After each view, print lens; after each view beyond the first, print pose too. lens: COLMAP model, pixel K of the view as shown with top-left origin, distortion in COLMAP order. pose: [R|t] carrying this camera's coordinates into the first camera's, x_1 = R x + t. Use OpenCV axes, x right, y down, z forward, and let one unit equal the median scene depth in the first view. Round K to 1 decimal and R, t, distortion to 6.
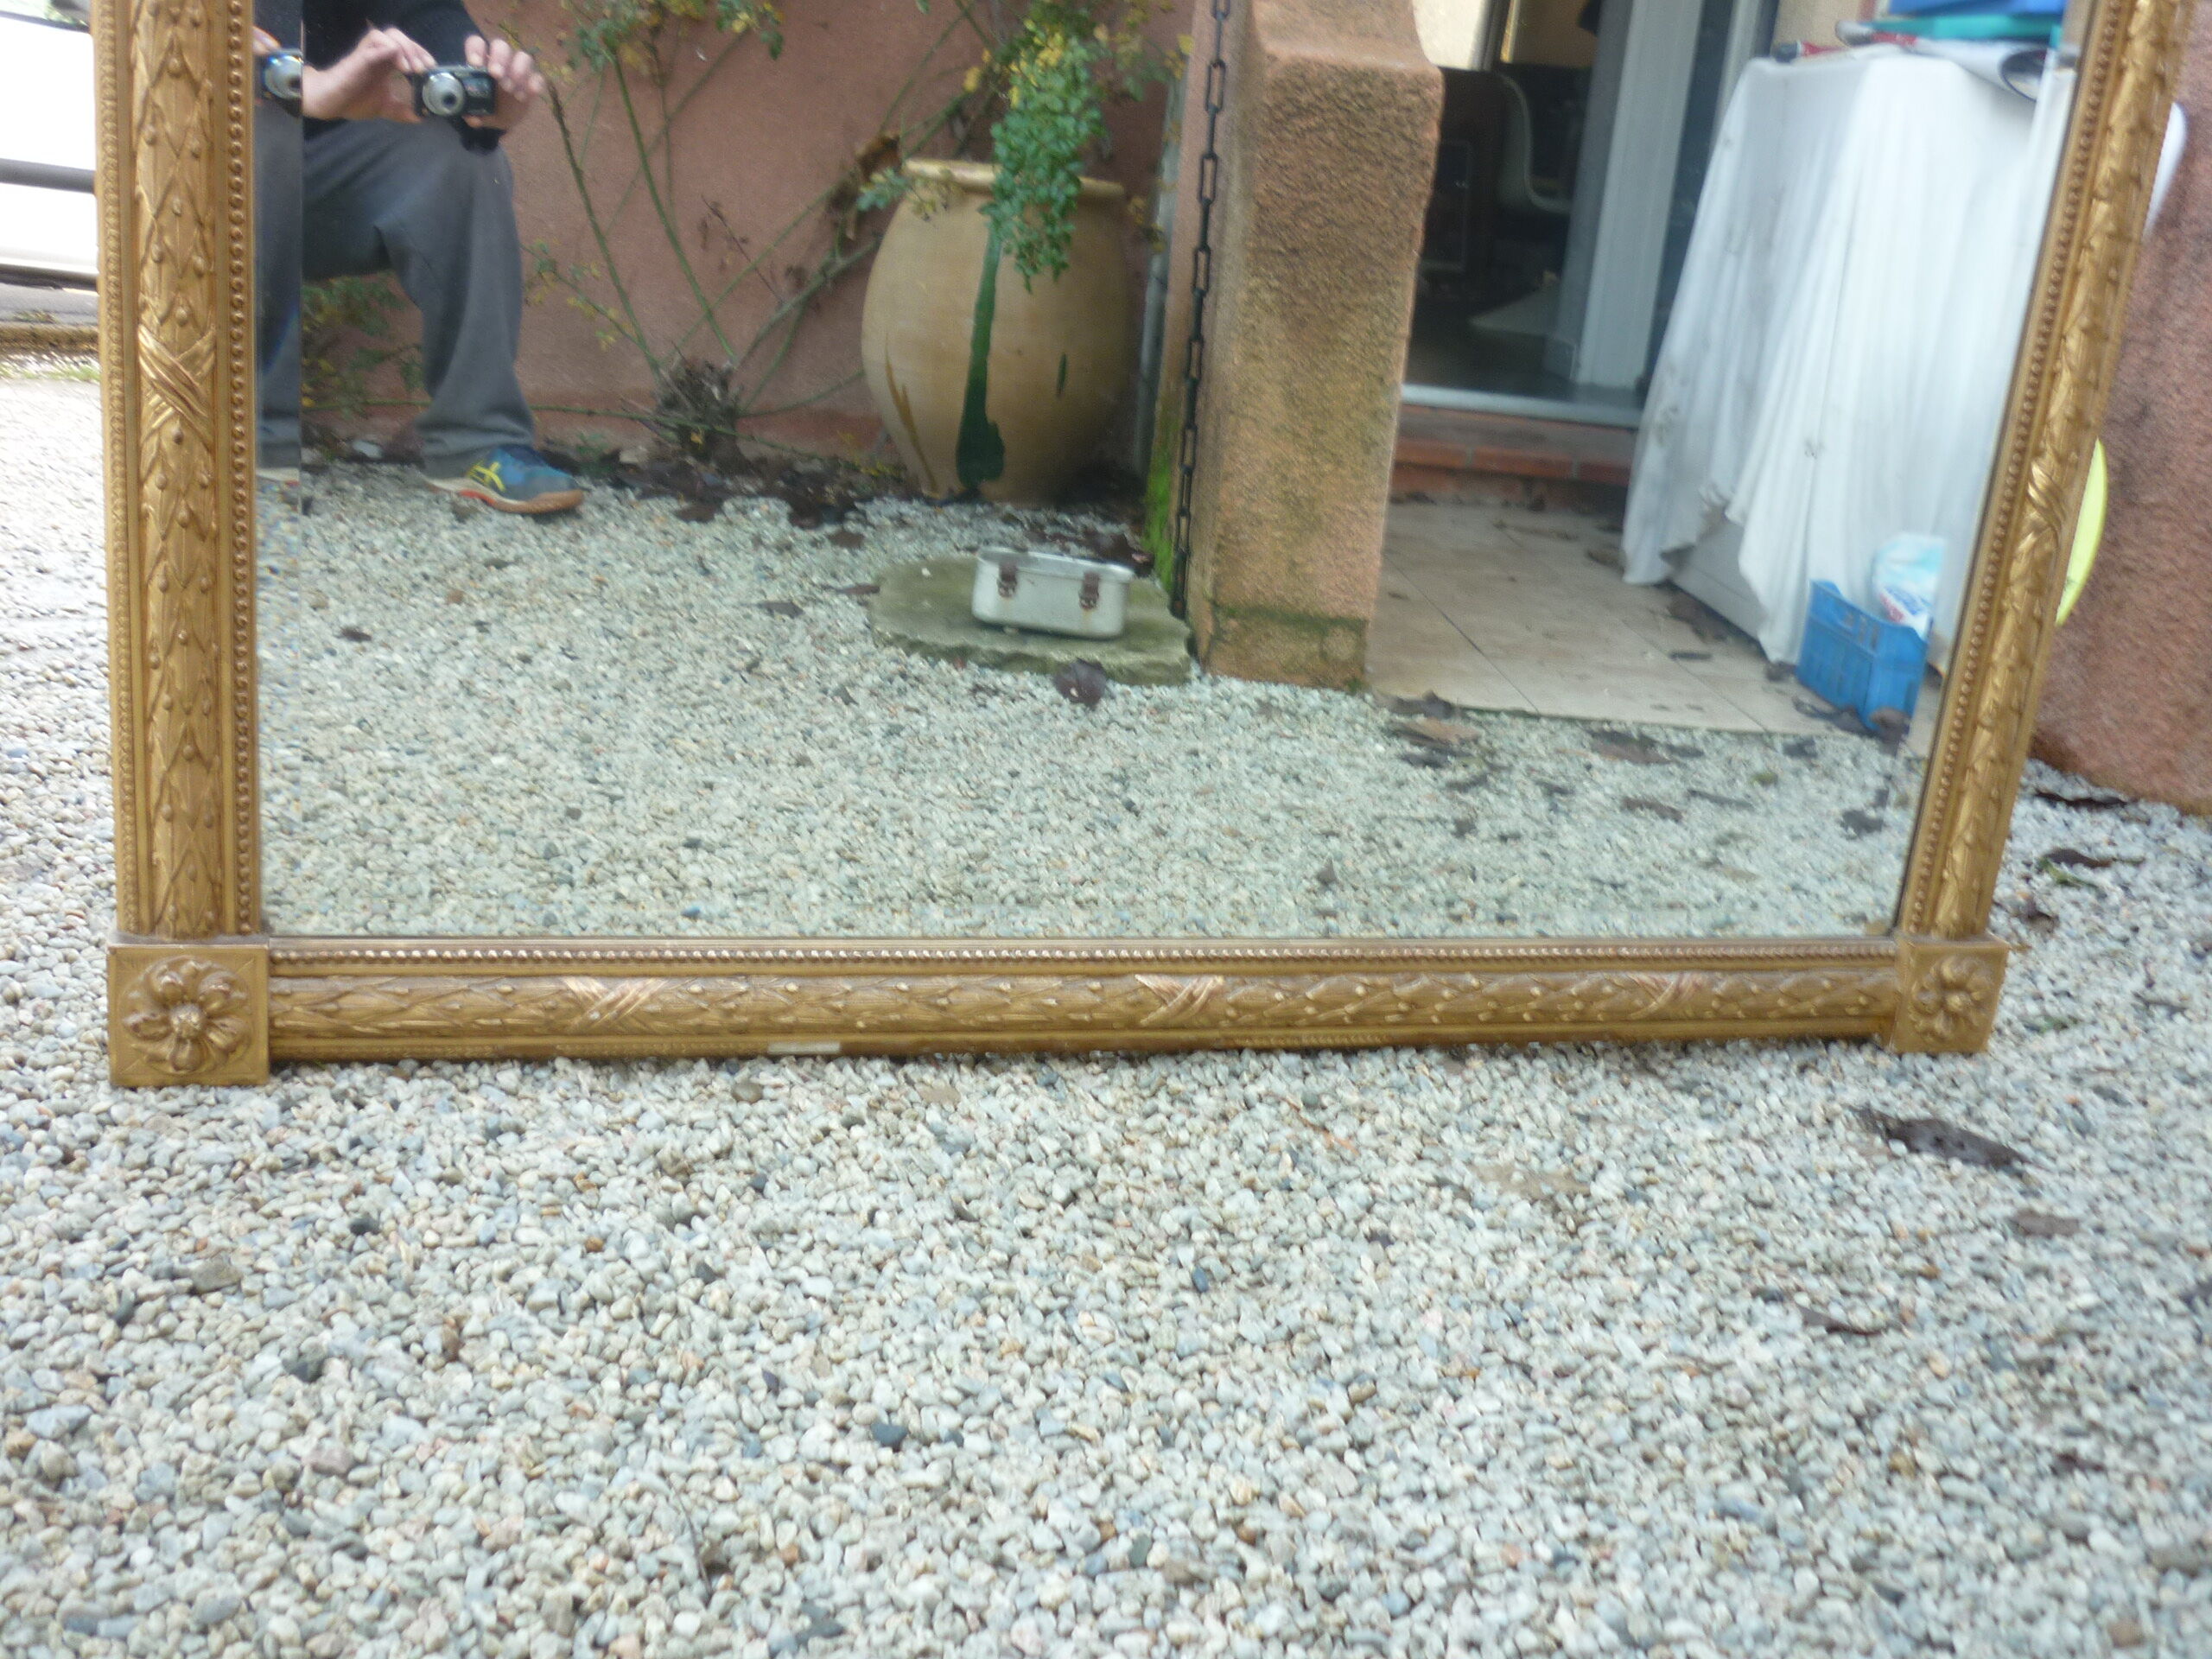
lens RADIAL K [[2219.0, 0, 1109.2], [0, 2219.0, 882.0], [0, 0, 1]] dist [-0.084988, 0.113982]
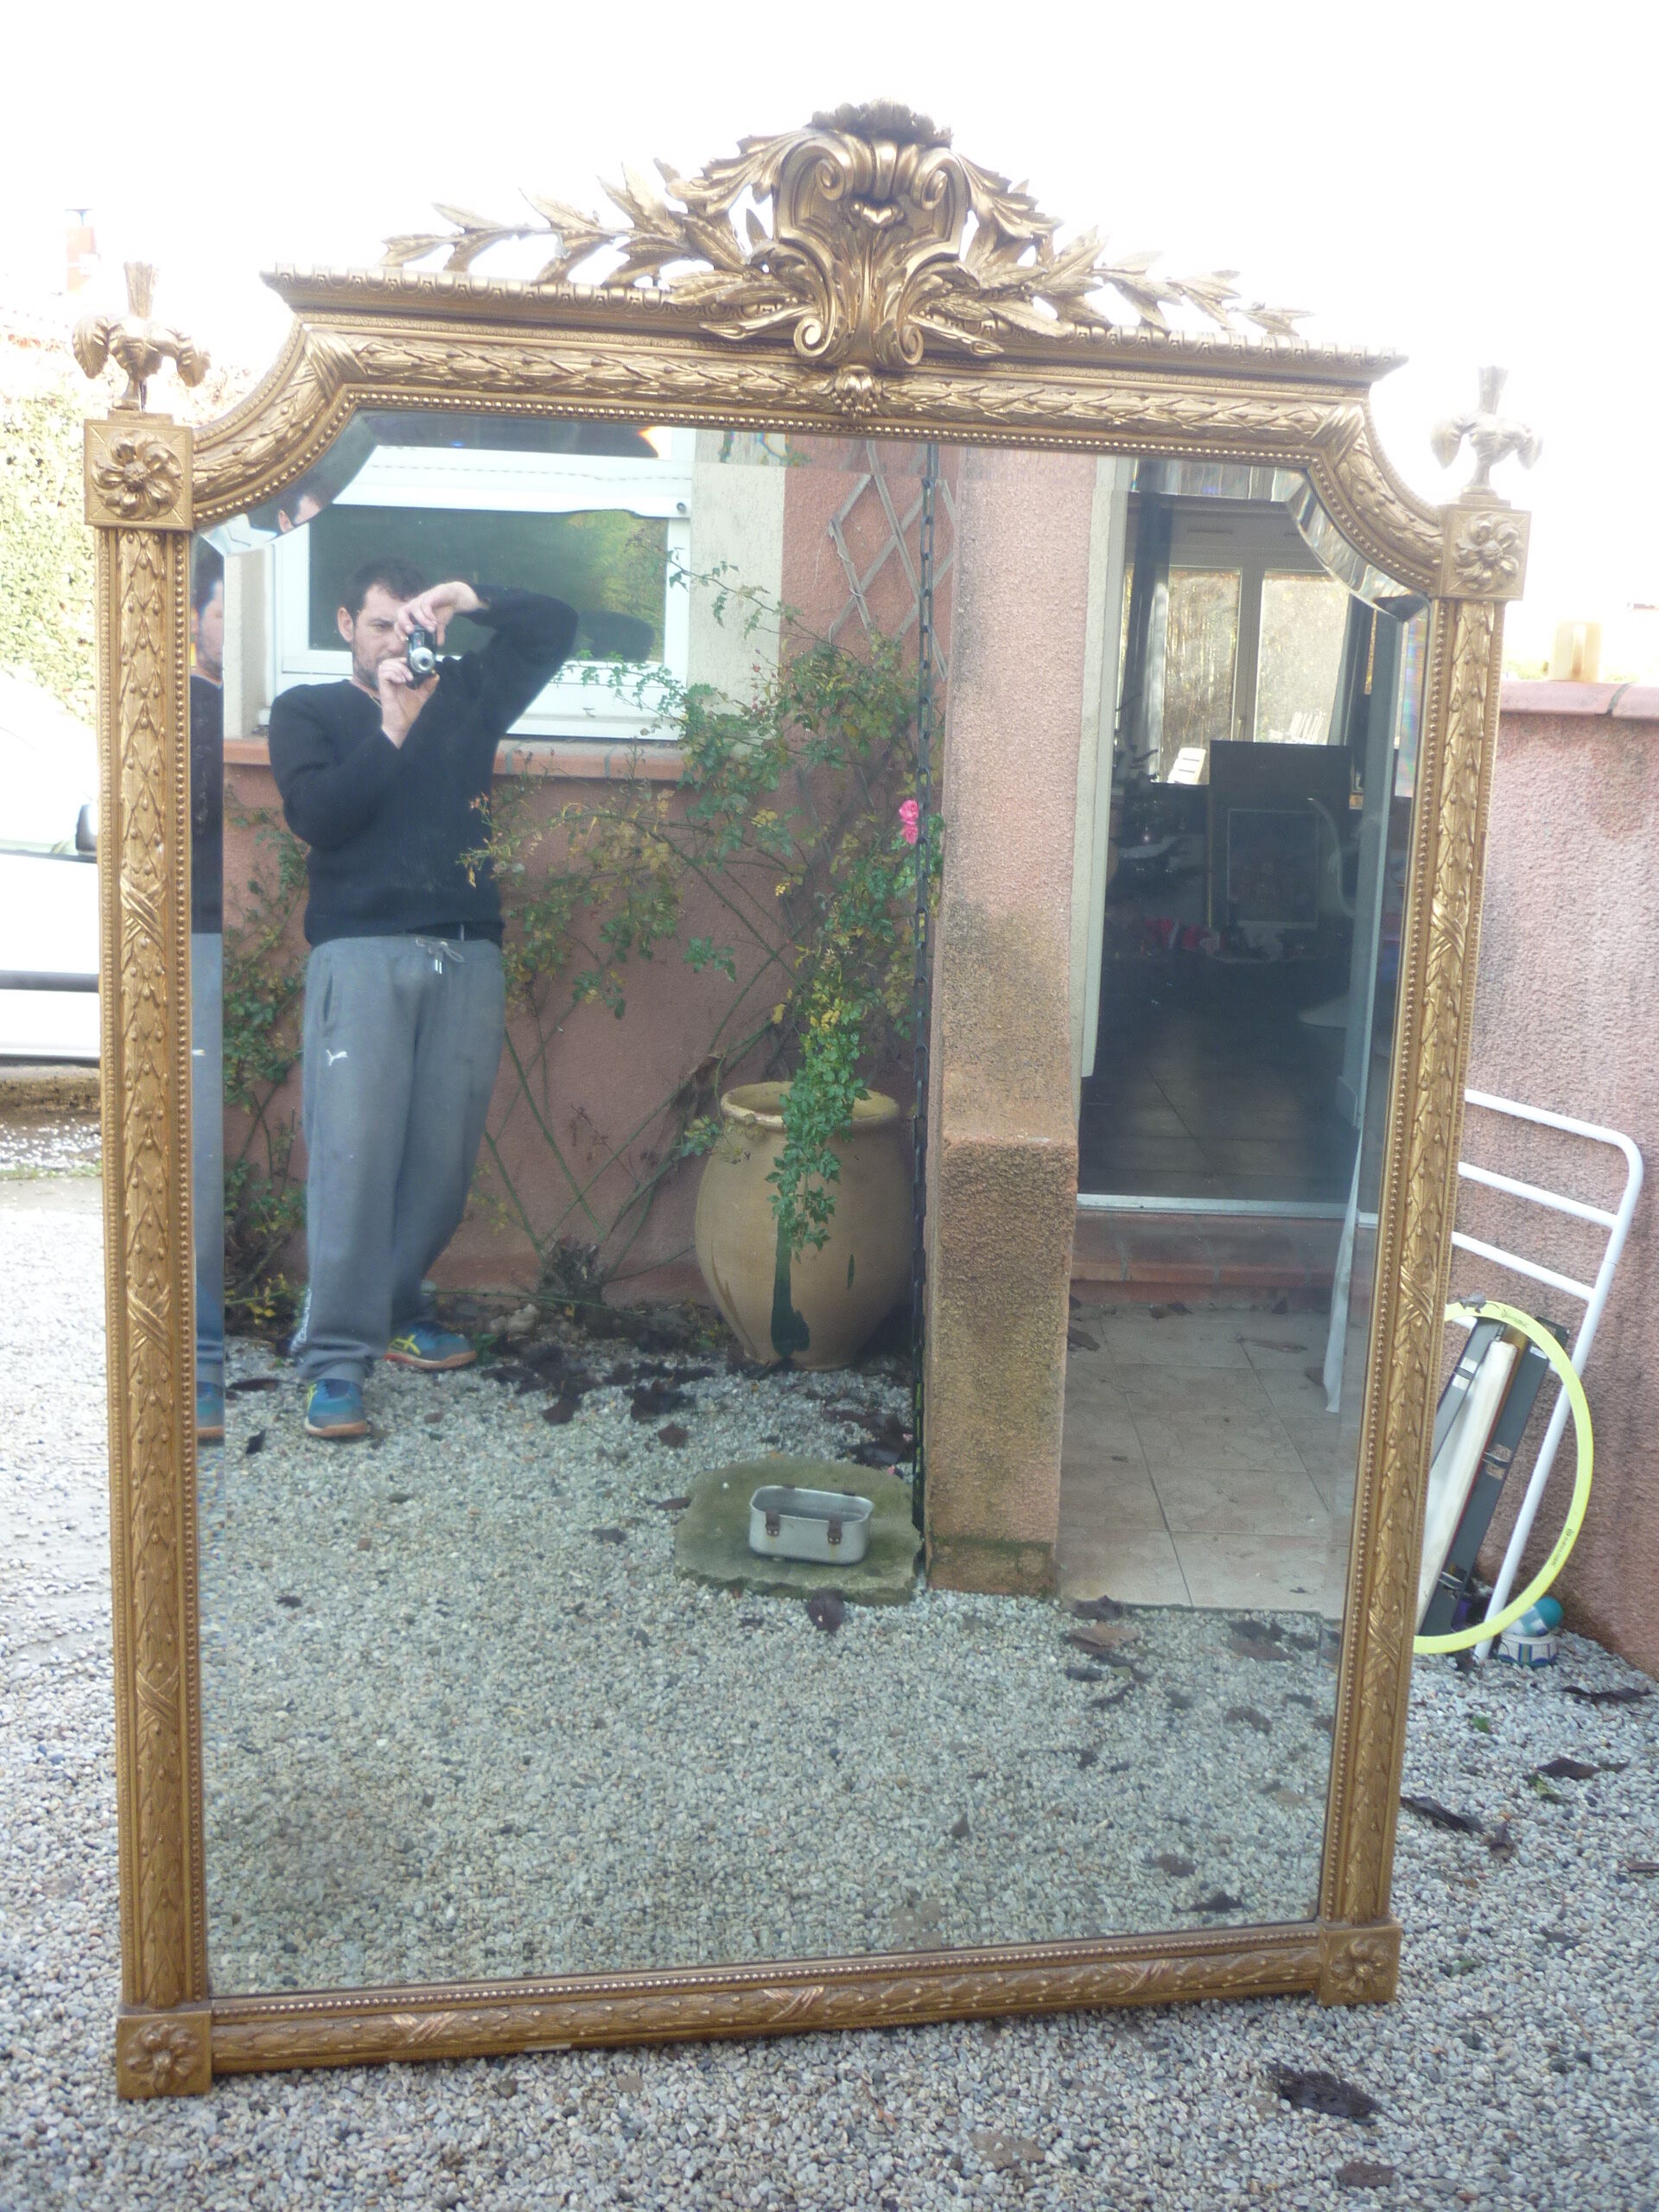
lens RADIAL K [[2228.4, 0, 829.5], [0, 2228.4, 1106.0], [0, 0, 1]] dist [-0.090213, 0.125164]
pose [[0.992462, -0.047685, -0.112897, 0.254502], [0.032632, 0.990764, -0.131611, -0.355720], [0.118130, 0.126935, 0.984852, -0.561344]]
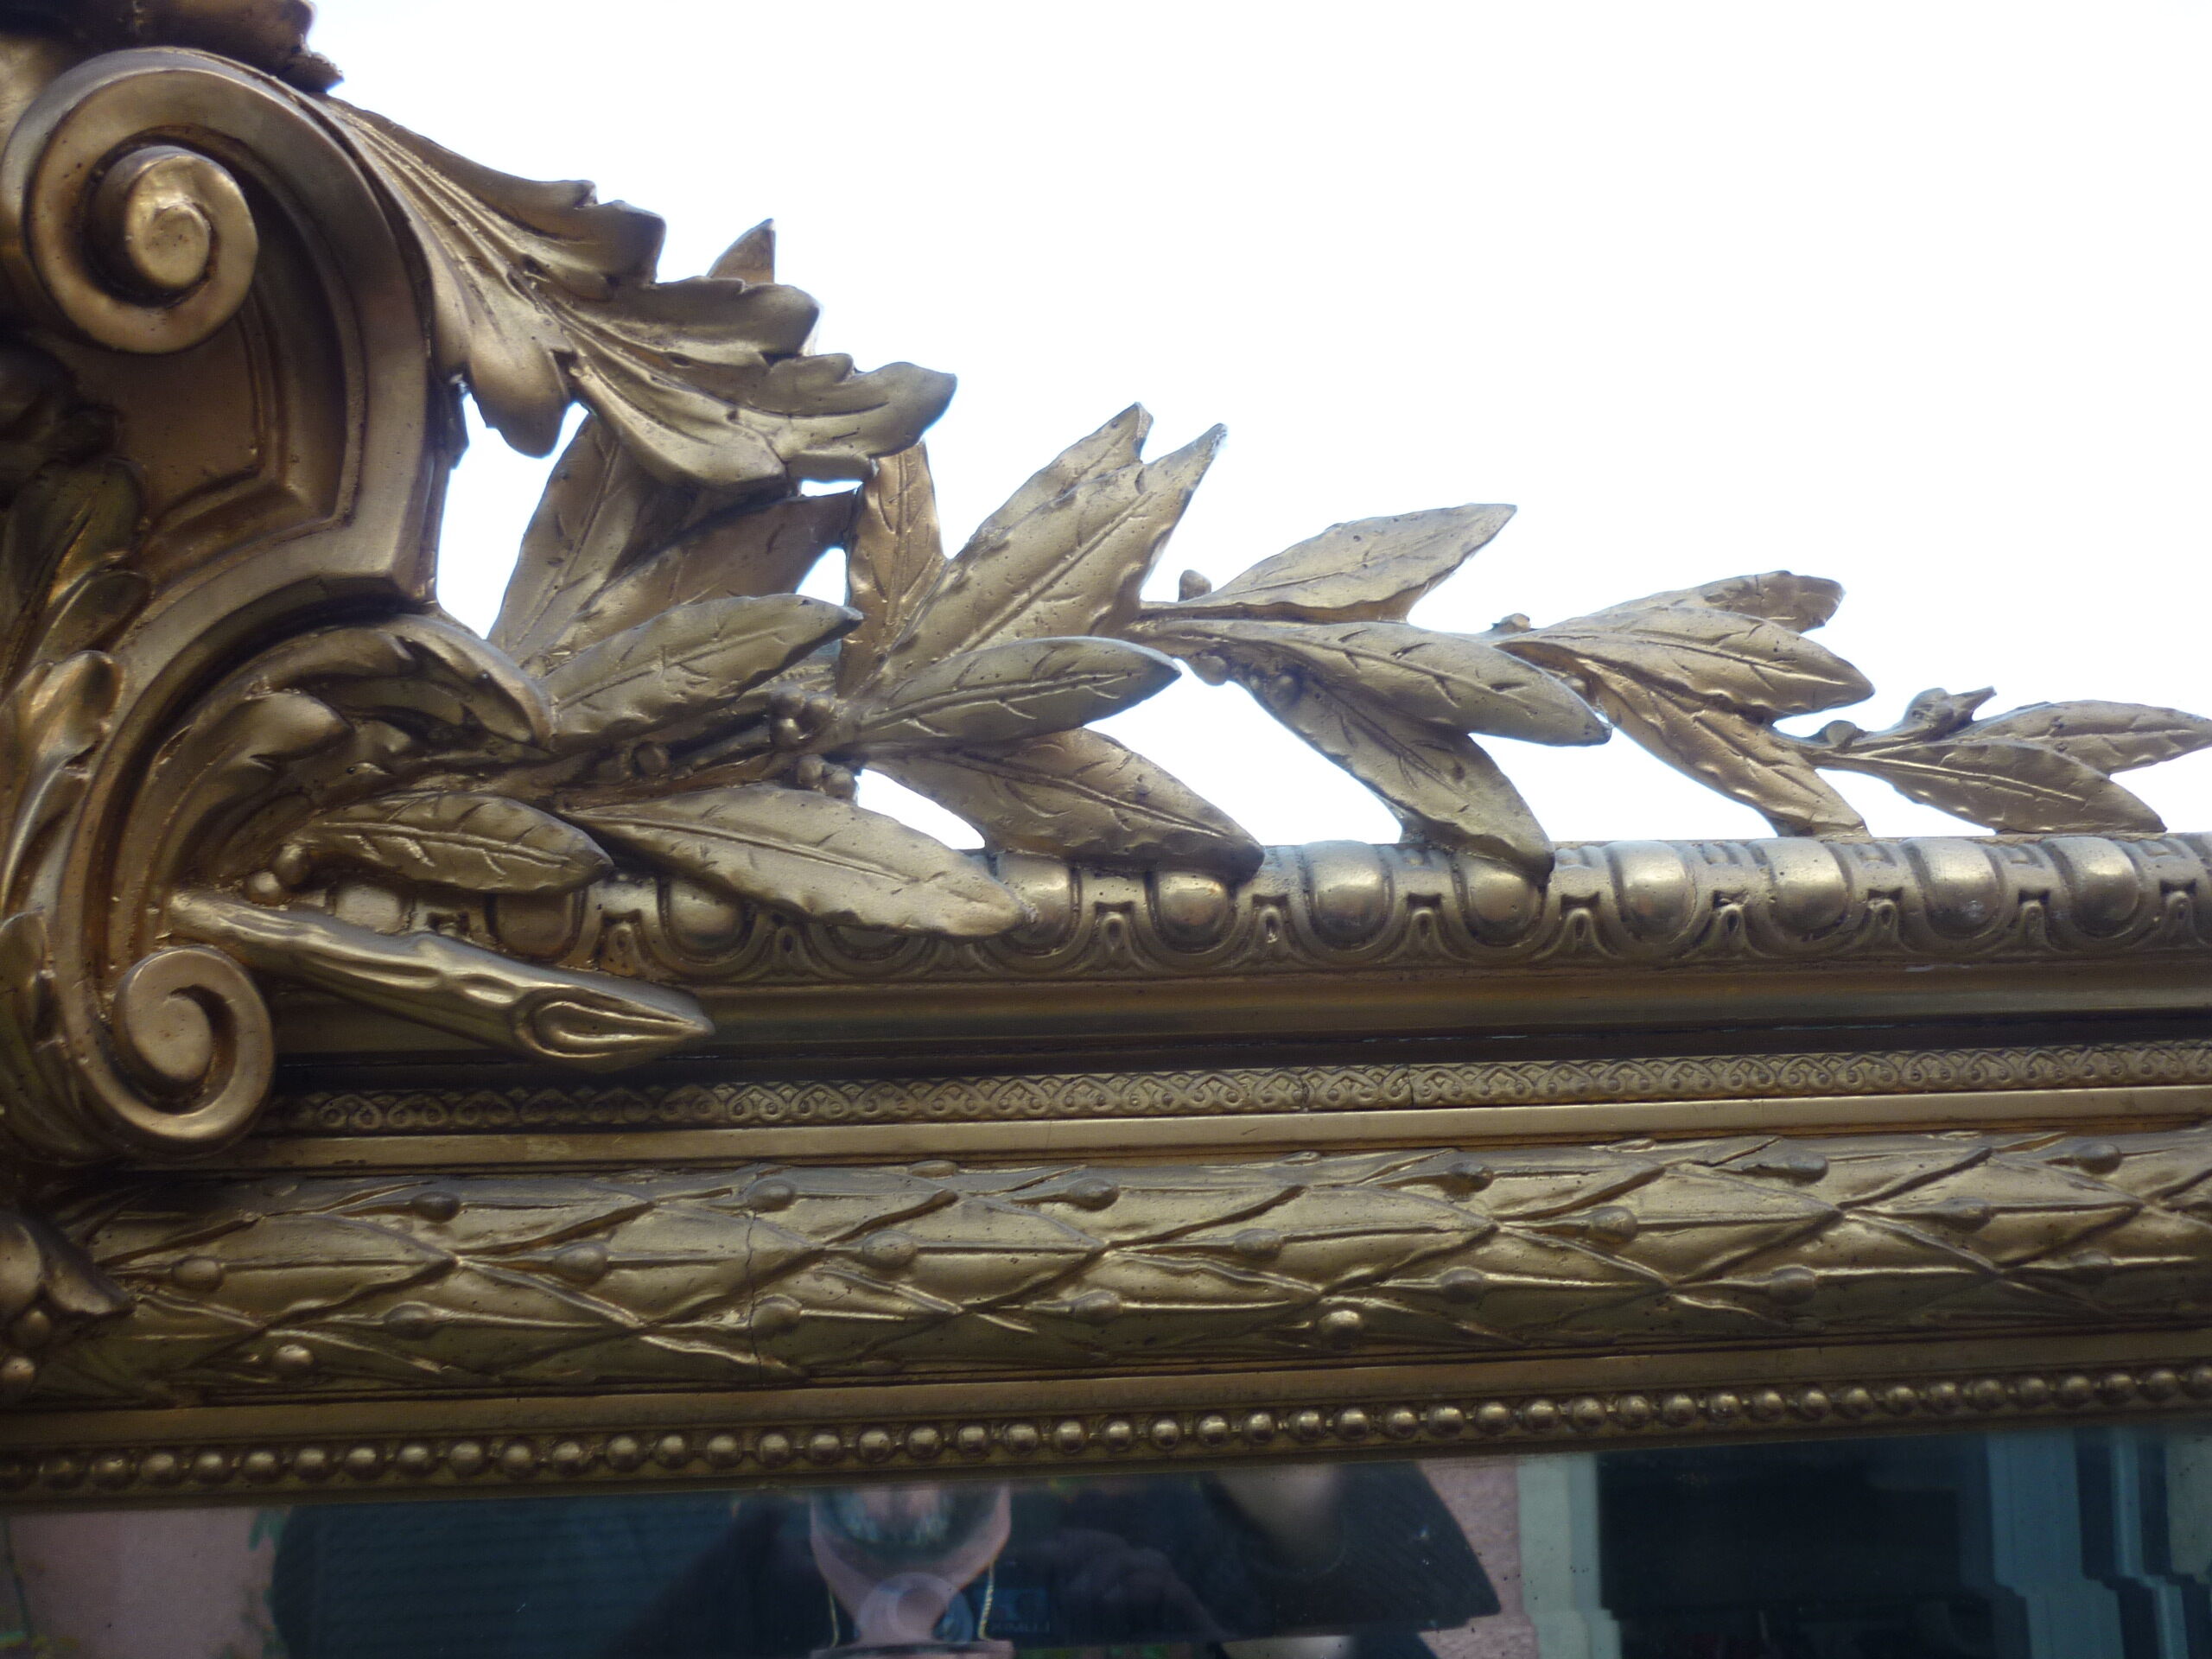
lens RADIAL K [[2228.4, 0, 1111.9], [0, 2228.4, 877.6], [0, 0, 1]] dist [-0.090213, 0.125164]
pose [[0.971276, -0.179394, -0.156337, 0.320529], [0.077467, 0.859587, -0.505083, -0.850744], [0.224994, 0.478464, 0.848793, 0.469720]]
